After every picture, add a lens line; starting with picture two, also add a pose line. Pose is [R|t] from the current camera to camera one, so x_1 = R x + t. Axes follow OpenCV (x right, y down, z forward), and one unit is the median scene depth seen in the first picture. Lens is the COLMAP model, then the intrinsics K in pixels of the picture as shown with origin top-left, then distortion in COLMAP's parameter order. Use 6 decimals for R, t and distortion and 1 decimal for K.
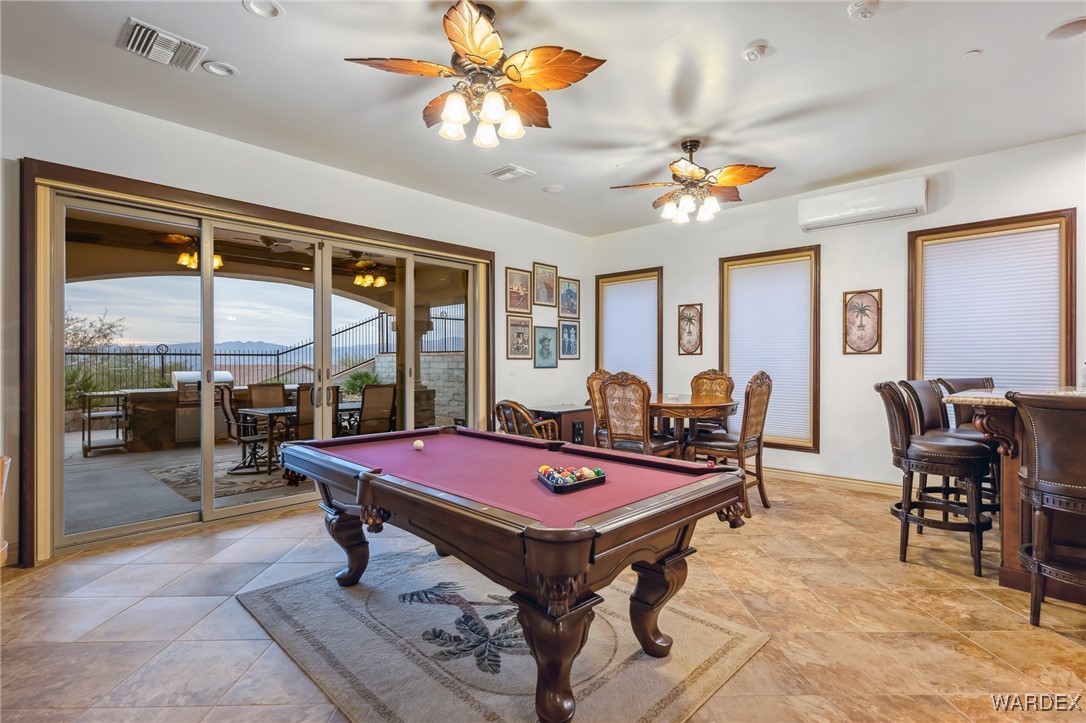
lens RADIAL K [[517.5, 0, 541.2], [0, 517.5, 359.1], [0, 0, 1]] dist [-0.003858, -0.000027]
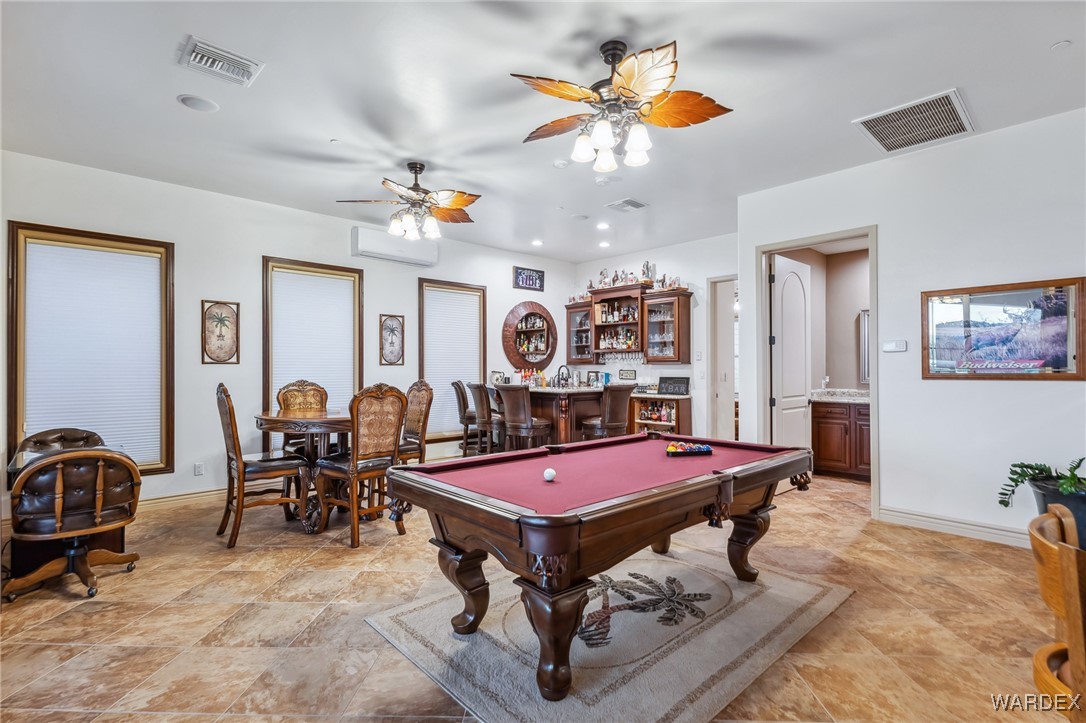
lens RADIAL K [[517.5, 0, 541.3], [0, 517.5, 366.8], [0, 0, 1]] dist [-0.003858, -0.000027]
pose [[0.046672, 0.003841, 0.998903, -0.715295], [-0.000984, 0.999992, -0.003799, -0.001274], [-0.998910, -0.000805, 0.046675, 0.659853]]
